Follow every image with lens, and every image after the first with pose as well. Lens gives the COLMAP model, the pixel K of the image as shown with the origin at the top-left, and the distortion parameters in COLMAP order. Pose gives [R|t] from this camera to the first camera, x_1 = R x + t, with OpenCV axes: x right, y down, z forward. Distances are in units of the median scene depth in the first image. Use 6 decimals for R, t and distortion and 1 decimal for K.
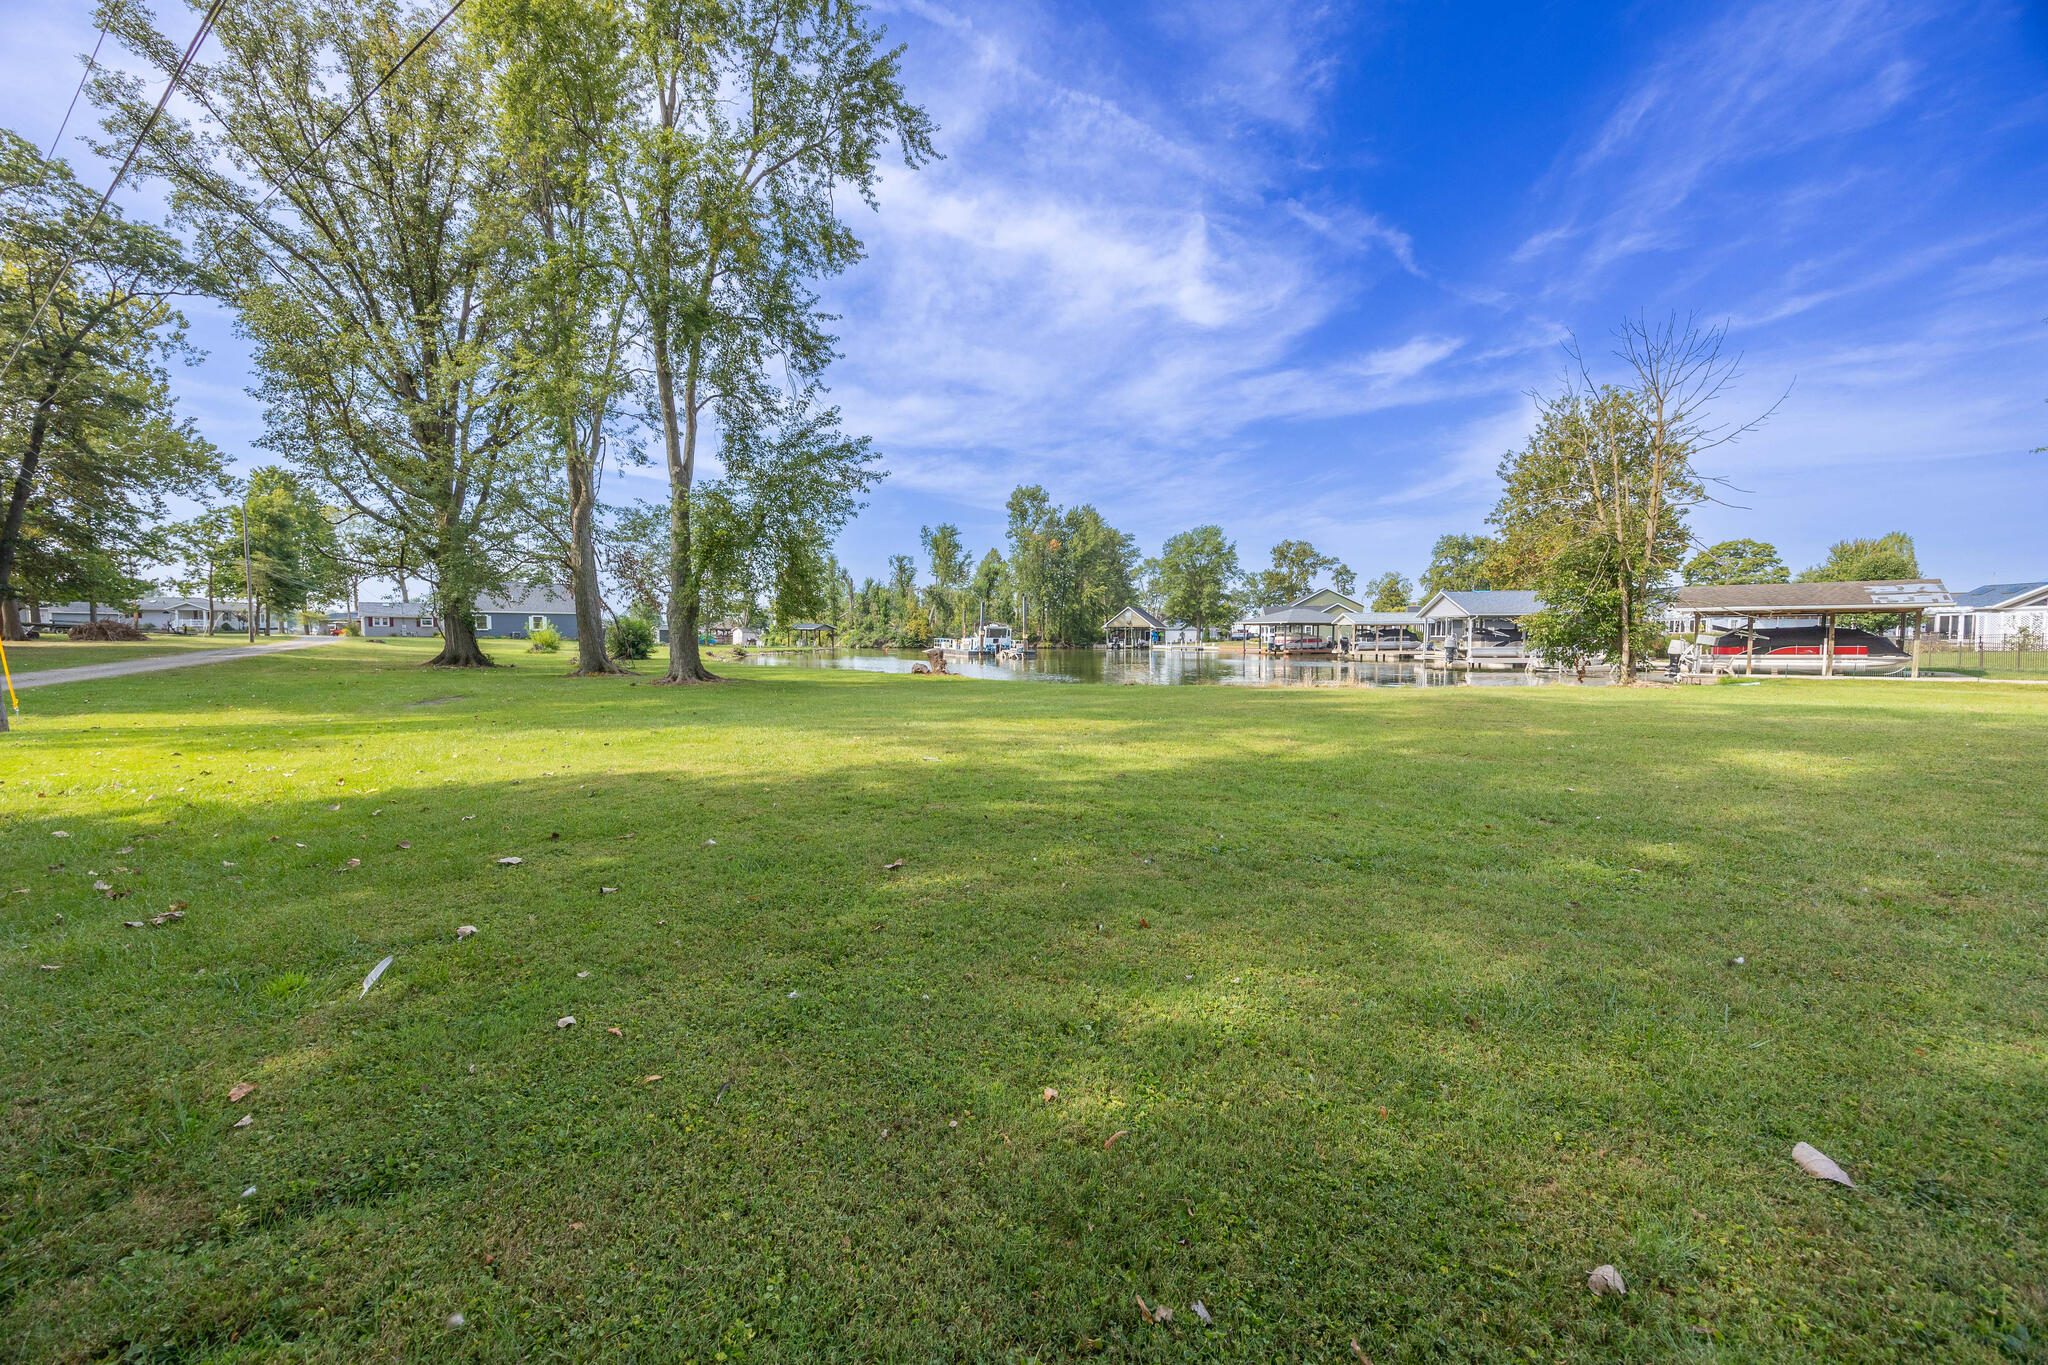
lens RADIAL K [[726.7, 0, 979.1], [0, 726.7, 651.6], [0, 0, 1]] dist [0.000198, 0.000091]
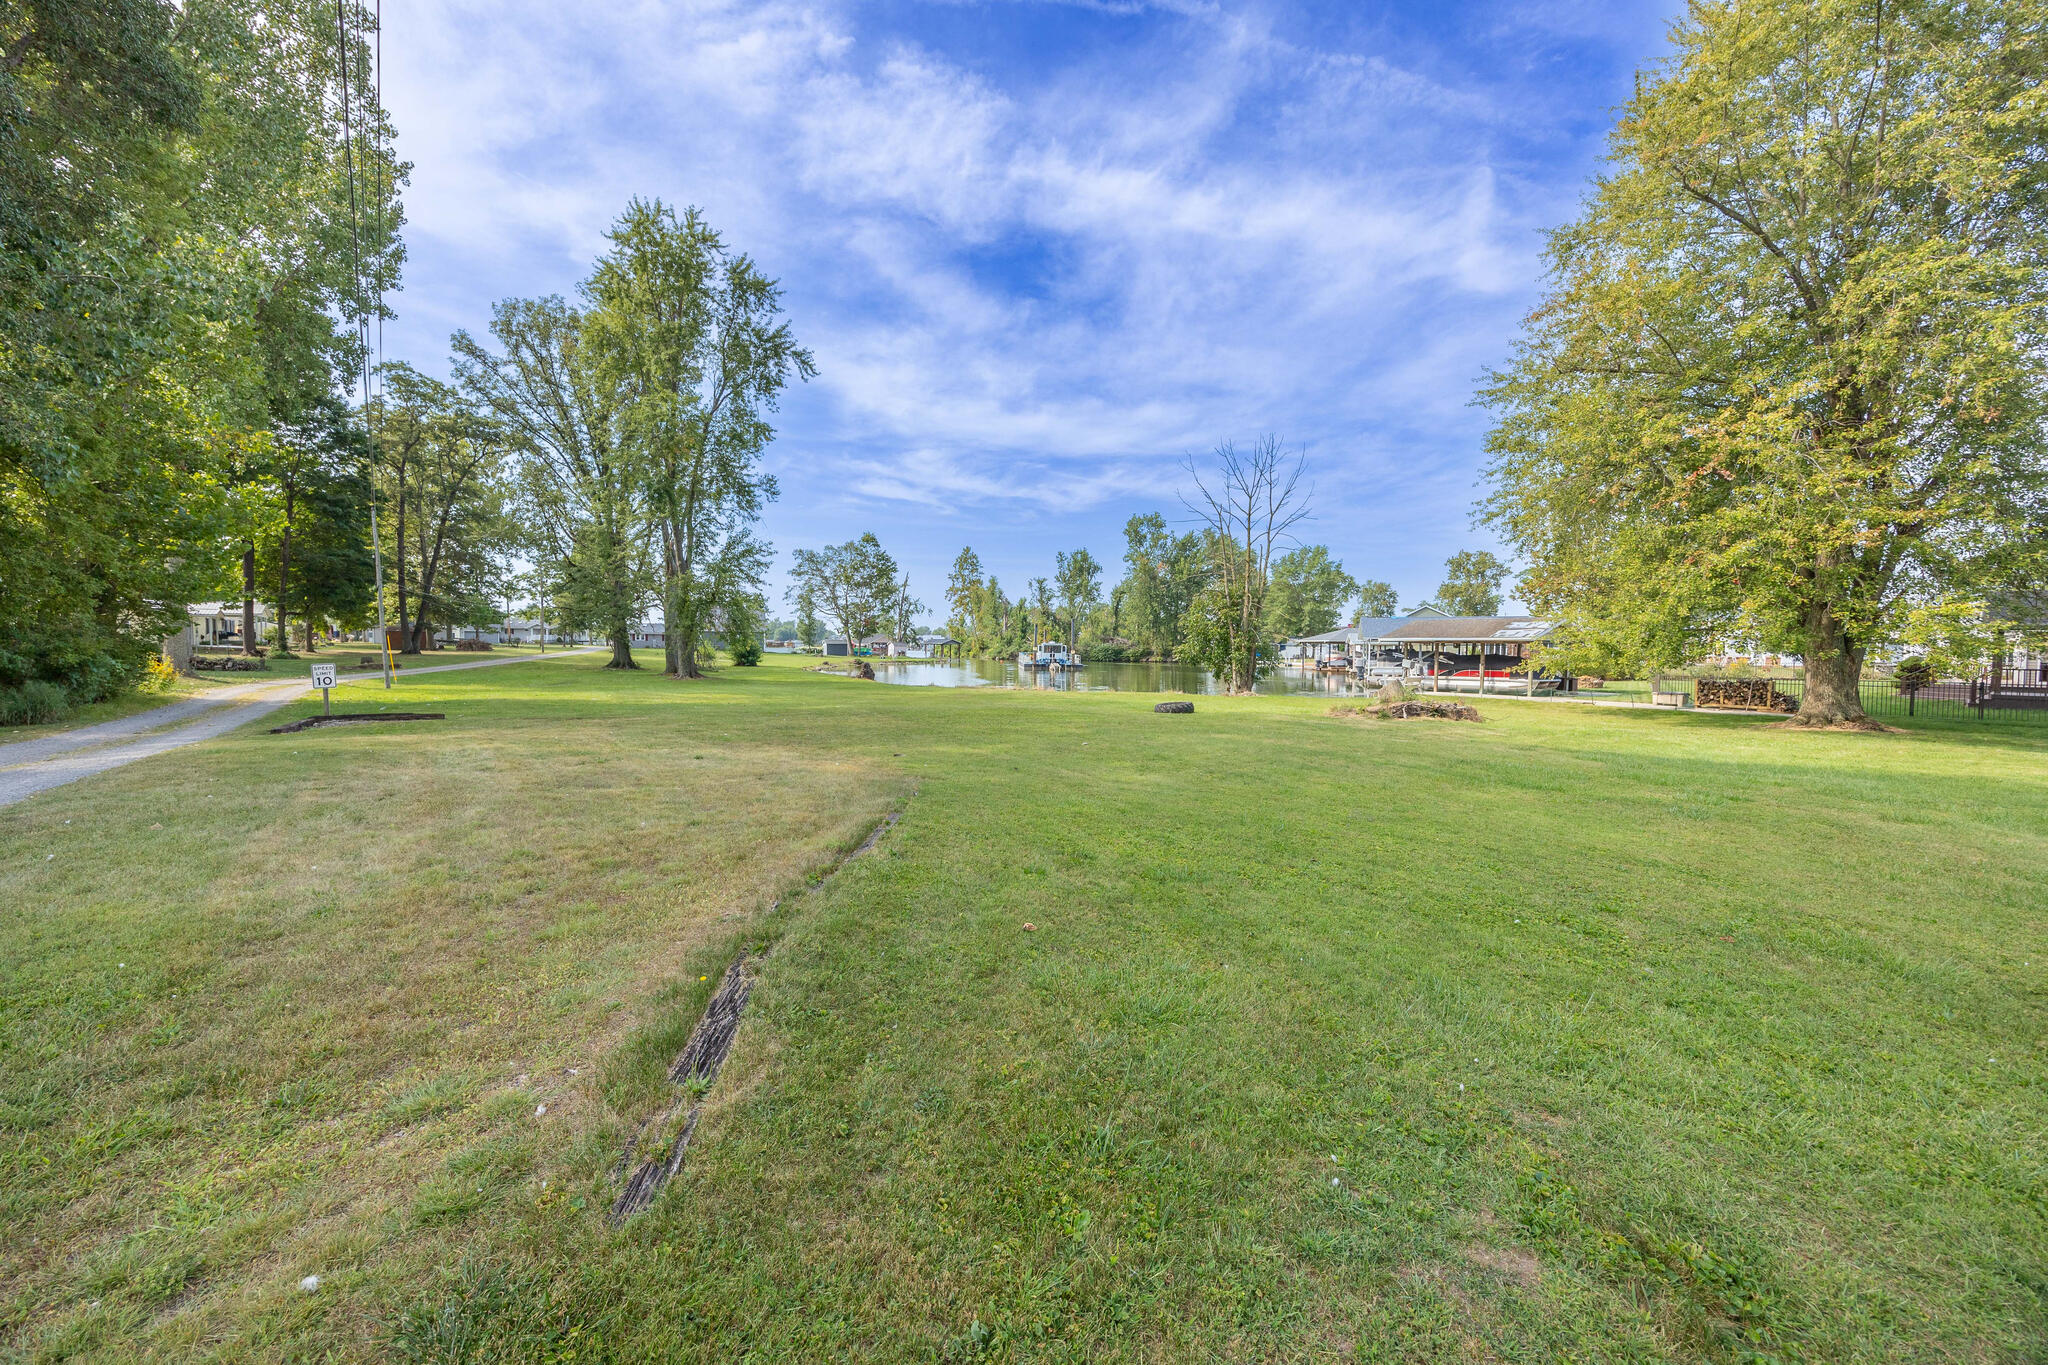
lens RADIAL K [[745.1, 0, 1027.8], [0, 745.1, 674.2], [0, 0, 1]] dist [0.001404, -0.000165]
pose [[0.960103, 0.018508, -0.279033, 0.038587], [-0.013980, 0.999736, 0.018211, -0.000680], [0.279296, -0.013584, 0.960109, -0.023329]]
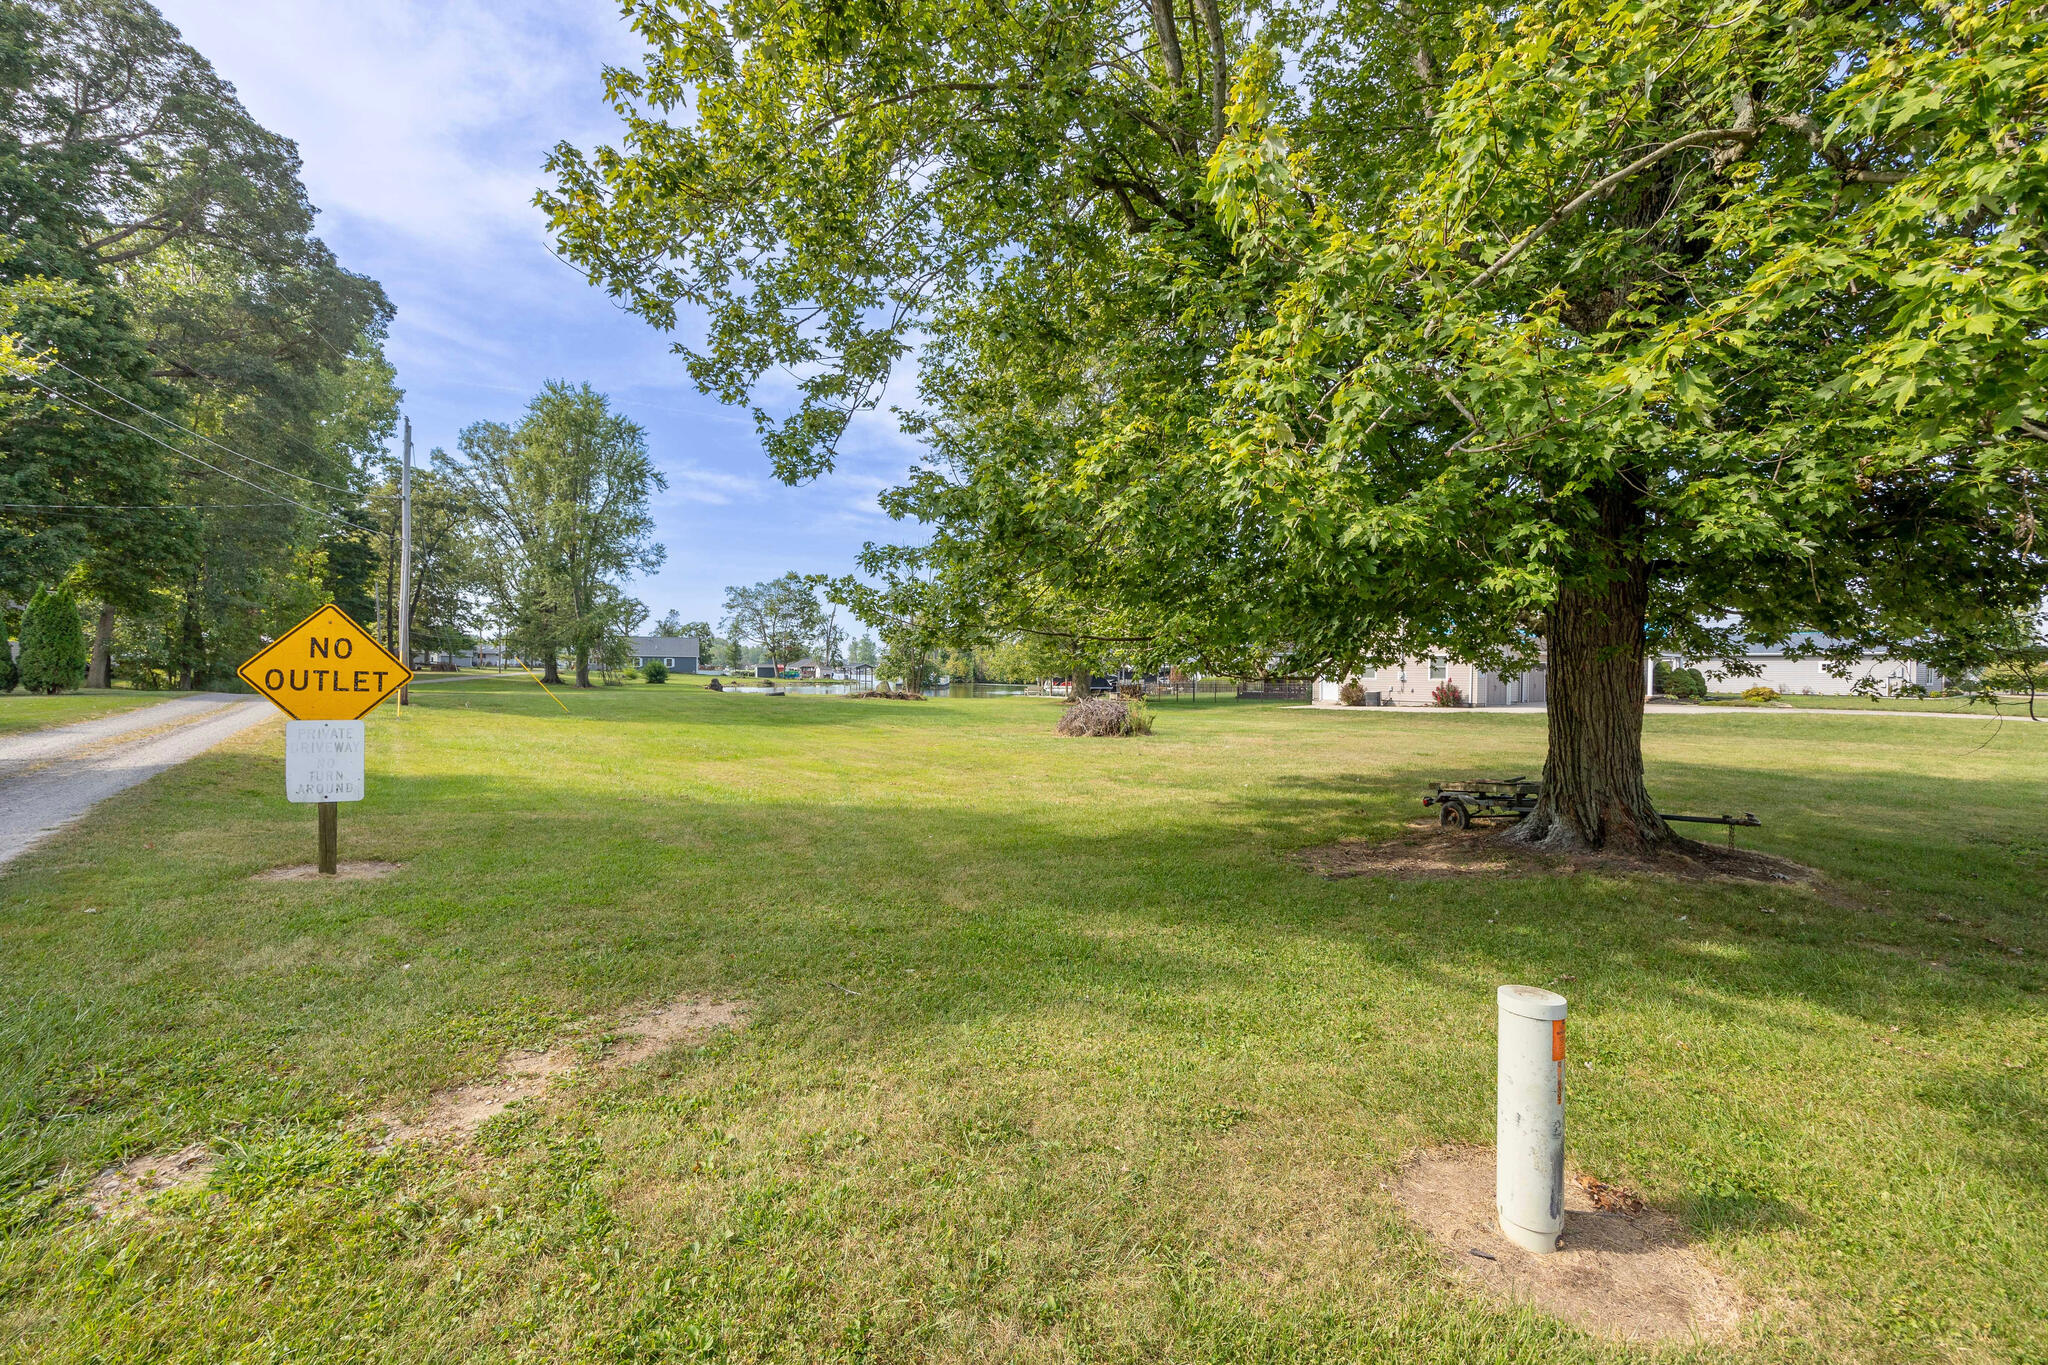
lens RADIAL K [[822.0, 0, 1024.0], [0, 822.0, 682.5], [0, 0, 1]] dist [0.037865, 0.000106]
pose [[0.946861, 0.012816, -0.321387, 0.087636], [-0.016298, 0.999834, -0.008147, 0.000740], [0.321230, 0.012952, 0.946913, -0.057756]]
